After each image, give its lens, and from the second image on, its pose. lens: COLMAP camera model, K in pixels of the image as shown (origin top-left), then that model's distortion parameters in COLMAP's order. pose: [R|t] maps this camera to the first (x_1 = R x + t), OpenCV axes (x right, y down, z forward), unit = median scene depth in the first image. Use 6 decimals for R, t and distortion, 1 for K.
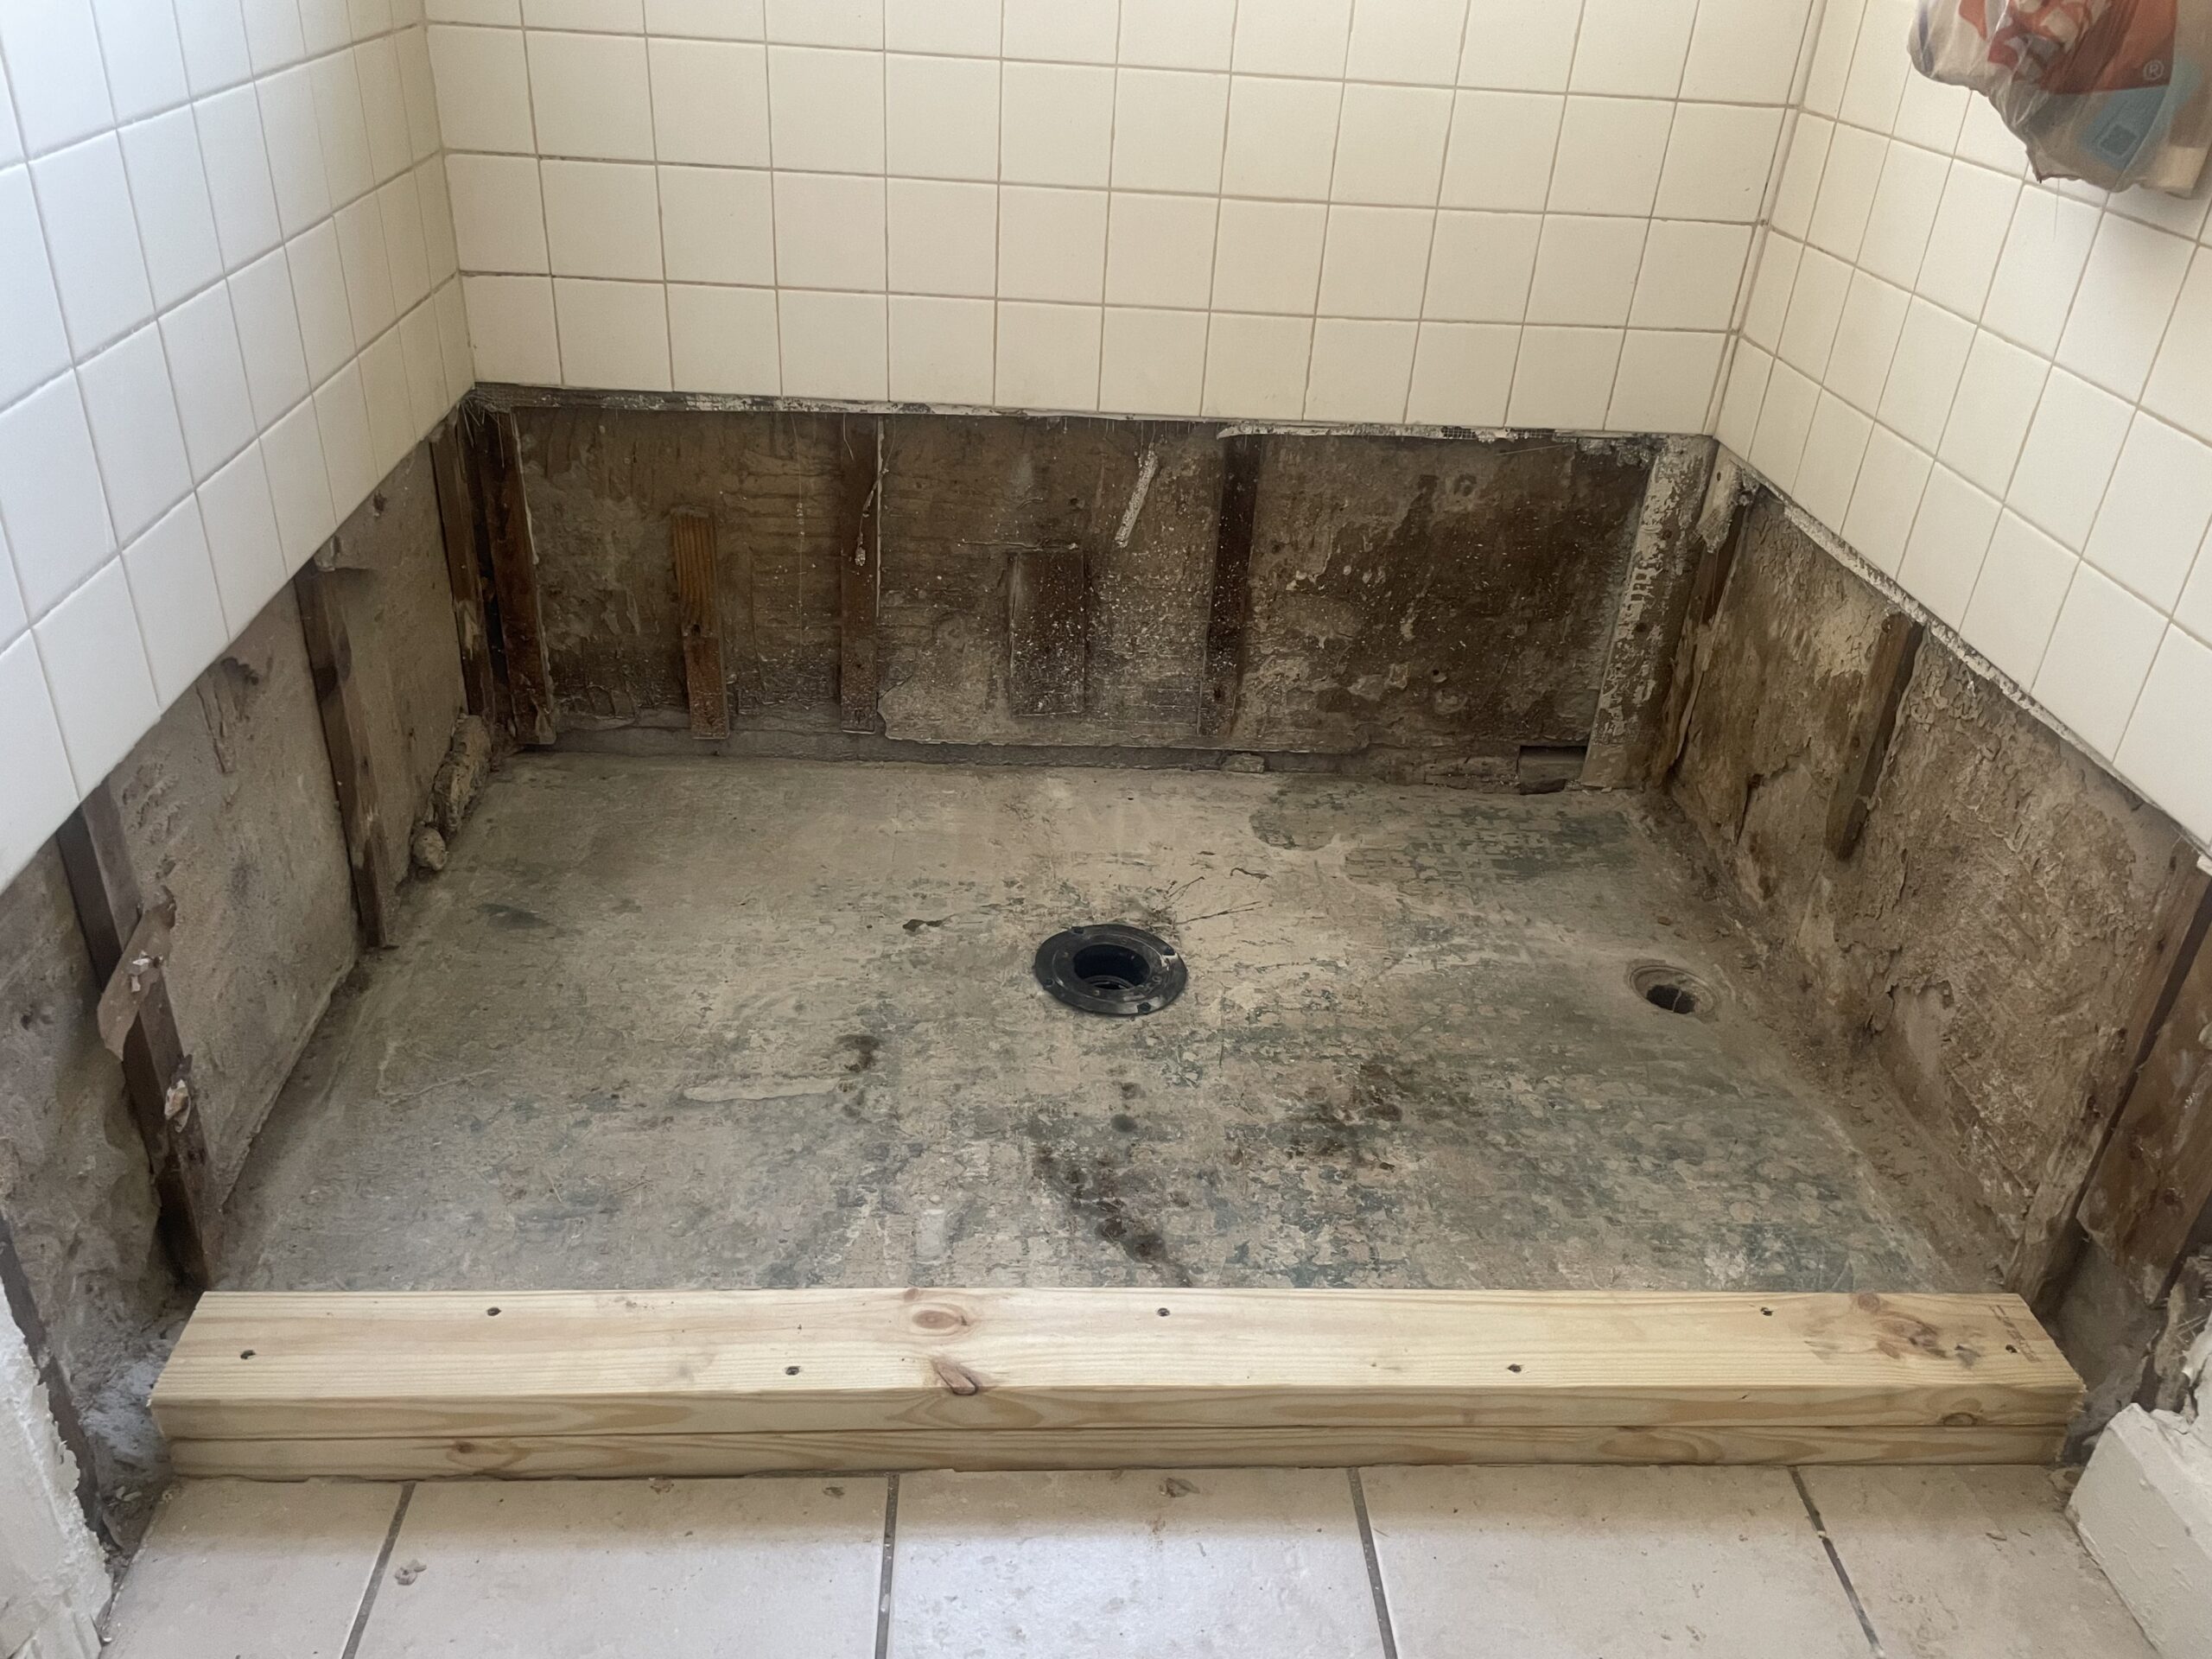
lens RADIAL K [[1692.9, 0, 1106.6], [0, 1692.9, 817.1], [0, 0, 1]] dist [0.055065, -0.076891]
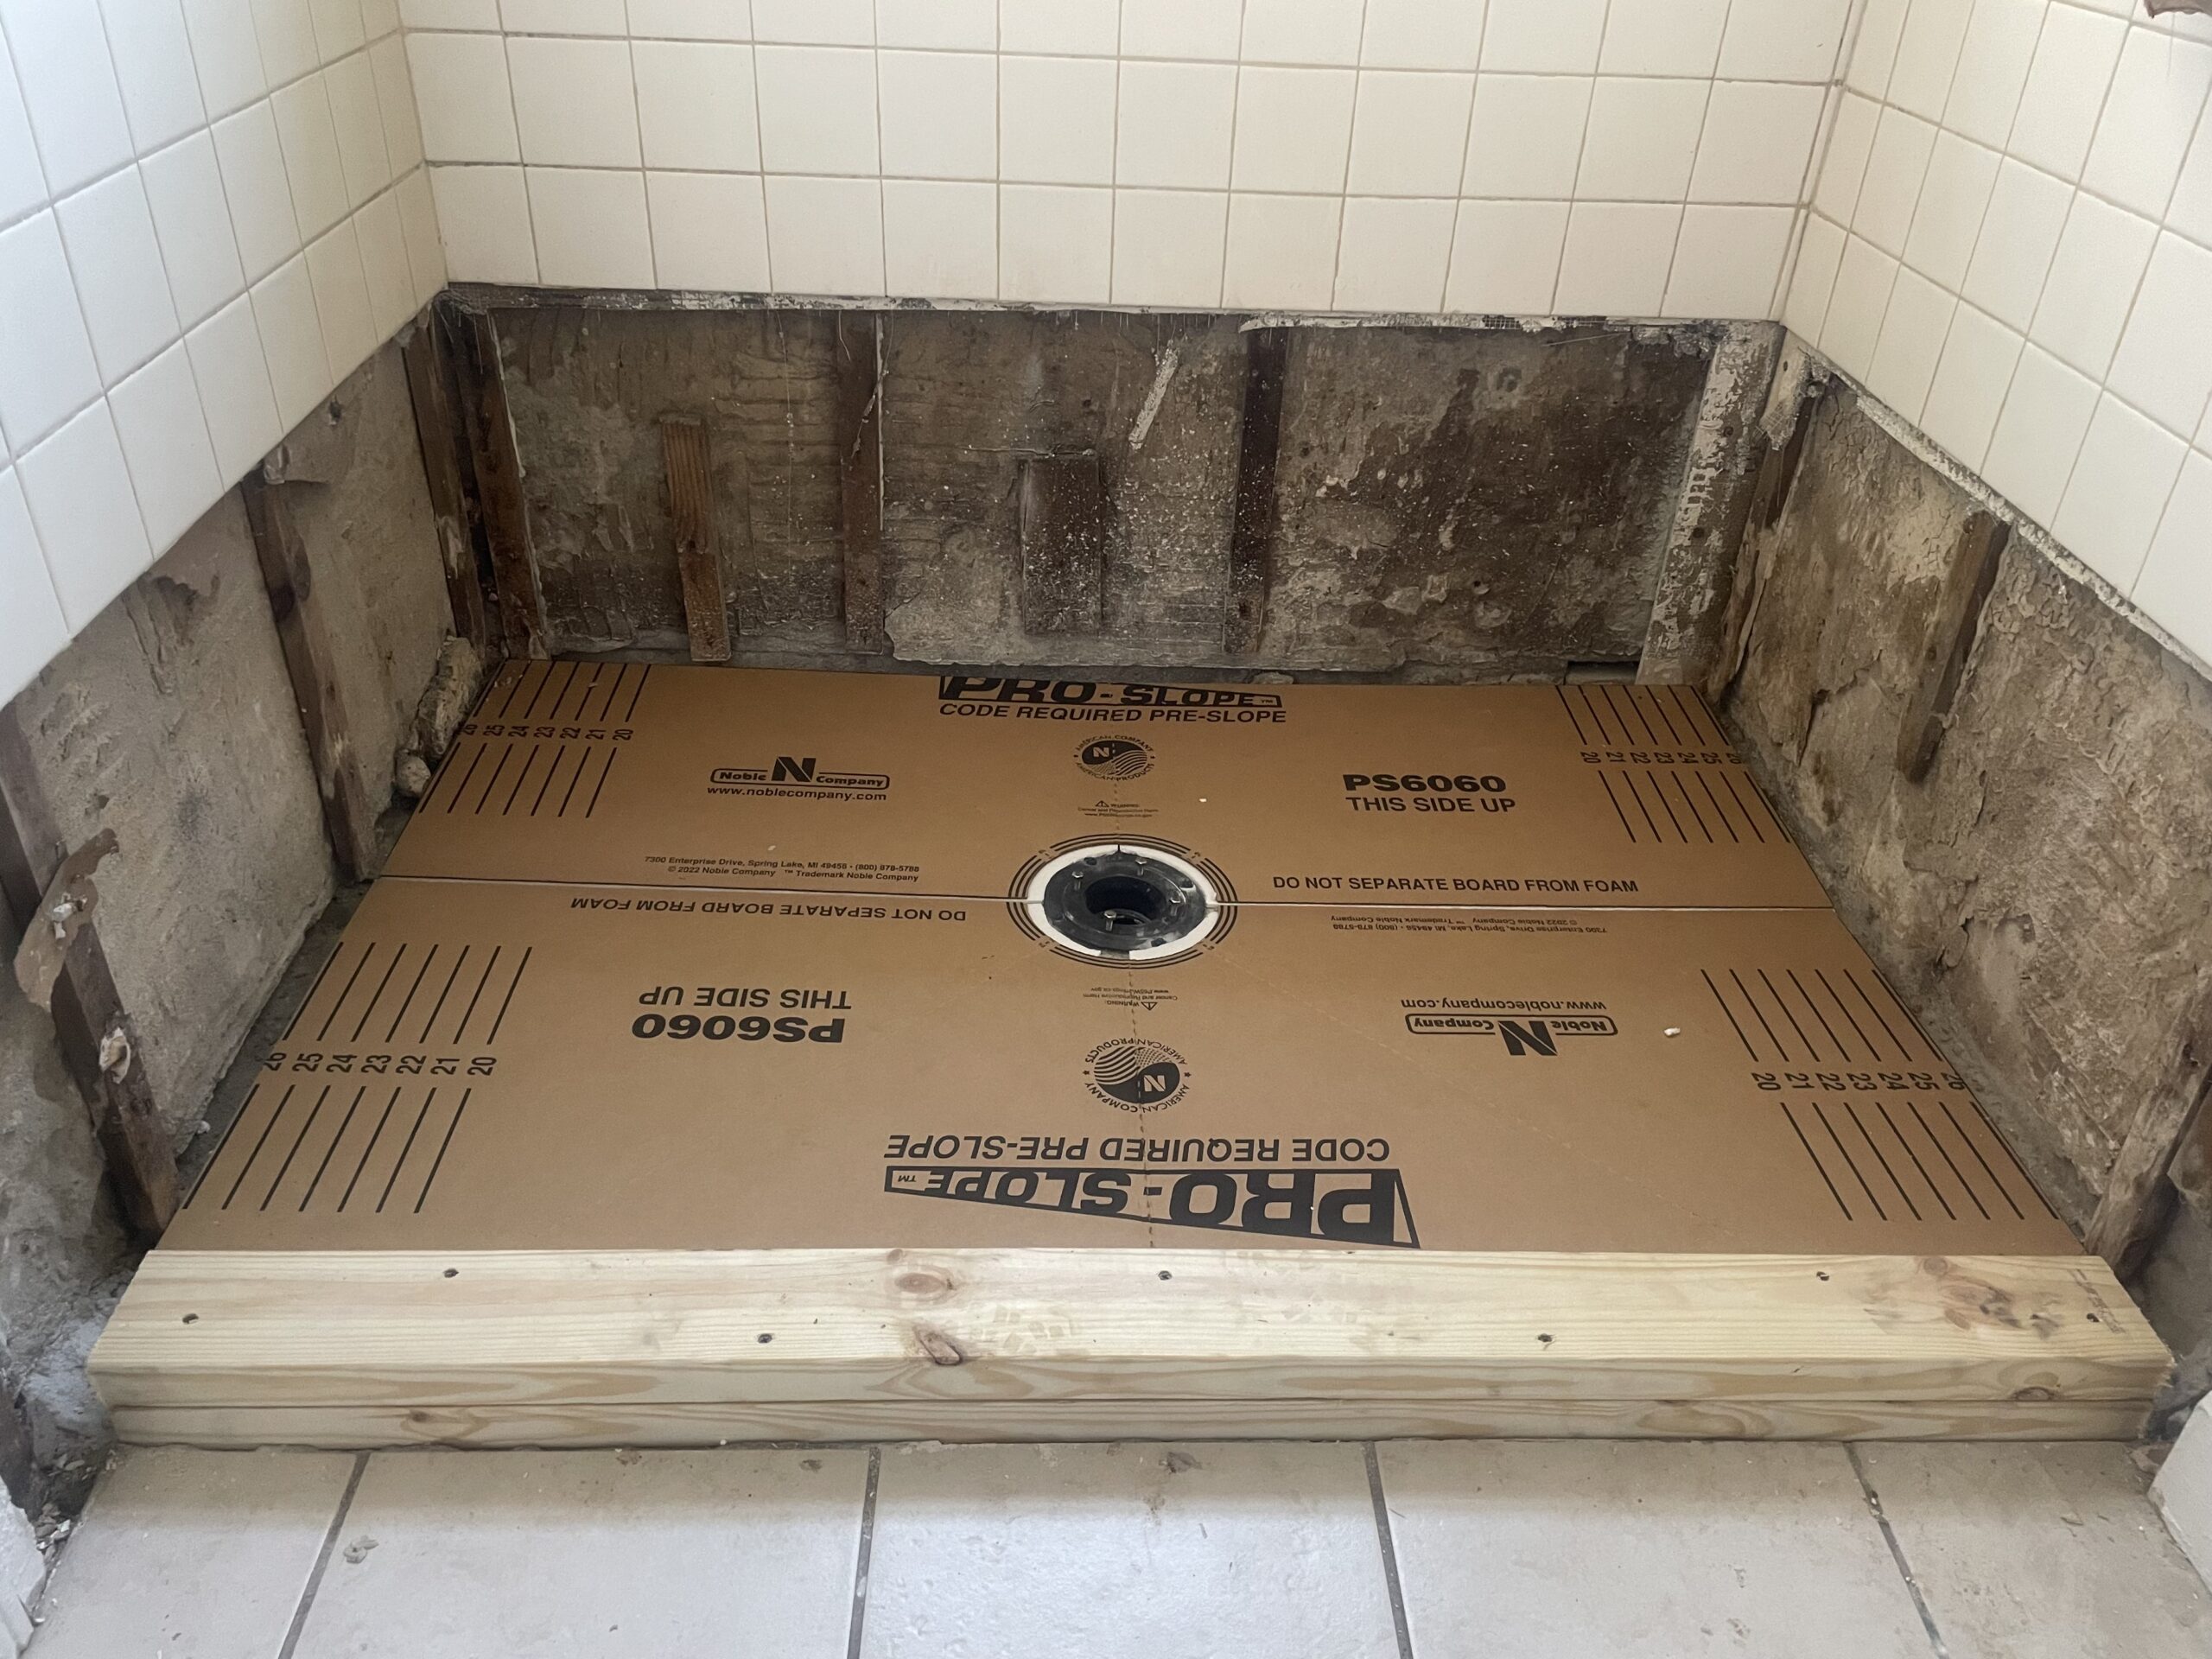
lens RADIAL K [[1692.9, 0, 1103.4], [0, 1692.9, 822.1], [0, 0, 1]] dist [0.055065, -0.076891]
pose [[0.999398, -0.004495, -0.034392, 0.025184], [0.006218, 0.998722, 0.050154, -0.002598], [0.034122, -0.050338, 0.998149, 0.063543]]
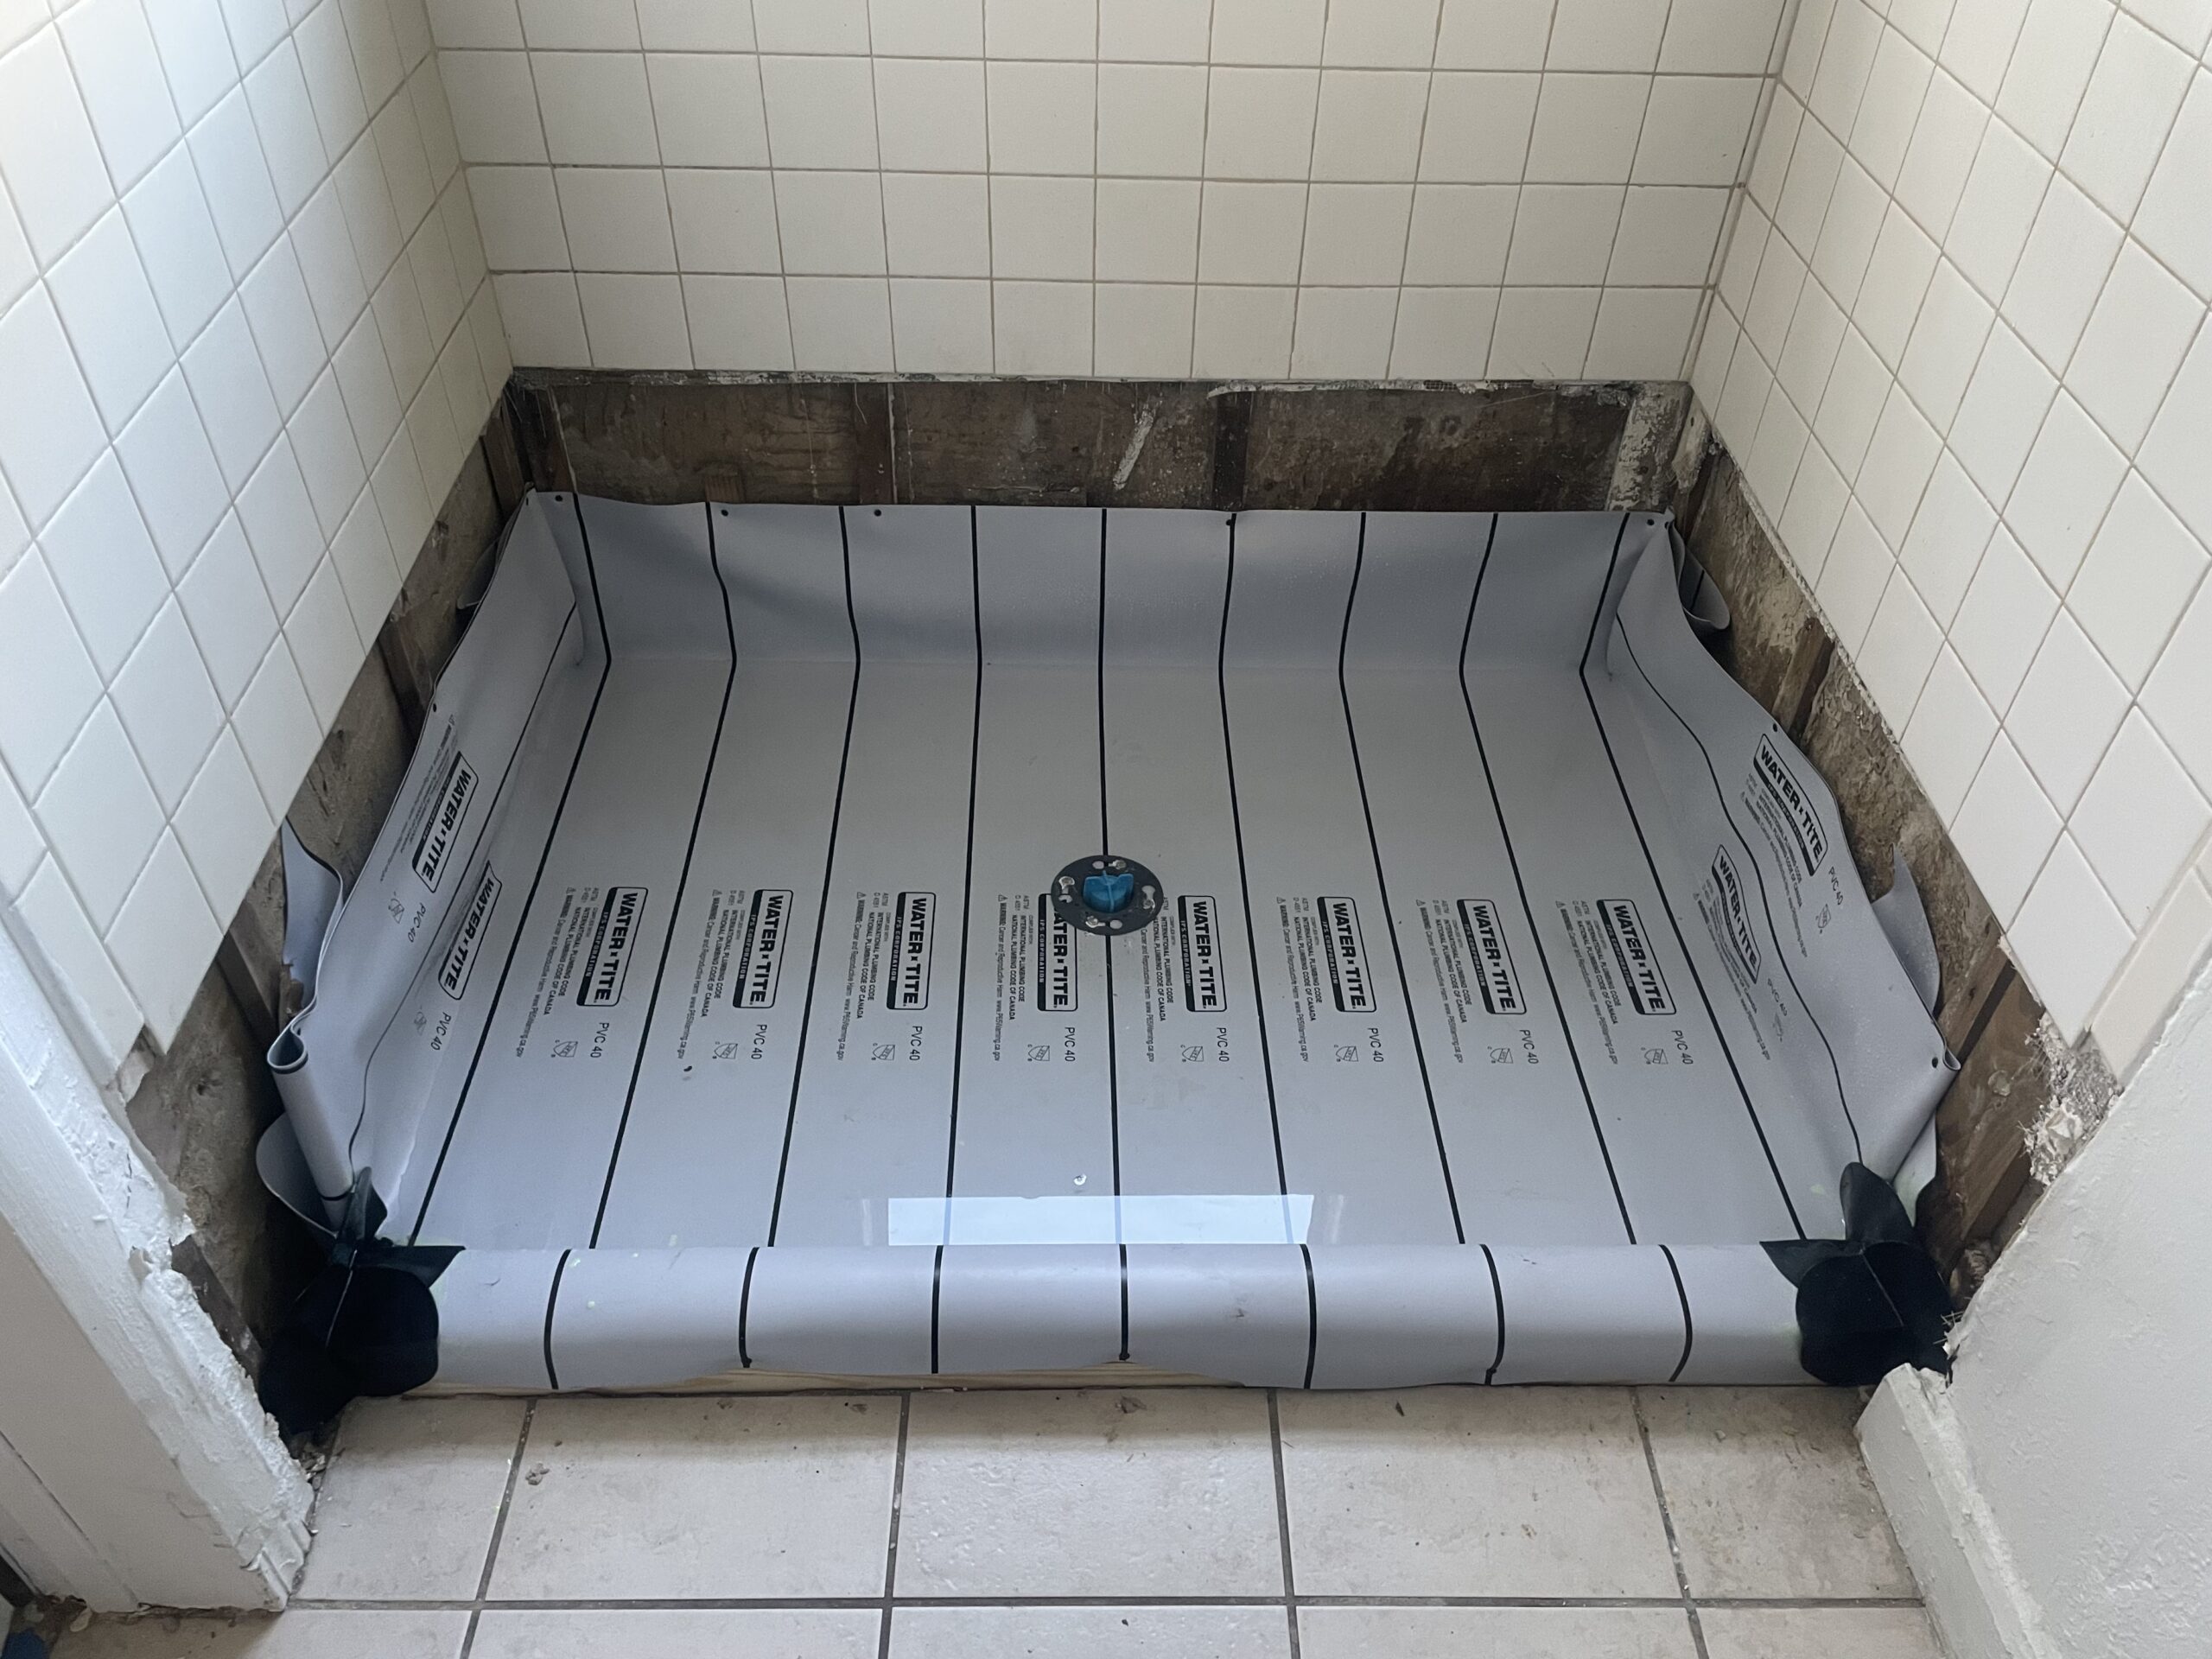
lens RADIAL K [[1692.9, 0, 1110.5], [0, 1692.9, 836.6], [0, 0, 1]] dist [0.055065, -0.076891]
pose [[0.998623, -0.001704, -0.052435, 0.069707], [0.012793, 0.977211, 0.211884, -0.211216], [0.050879, -0.212263, 0.975887, -0.104620]]
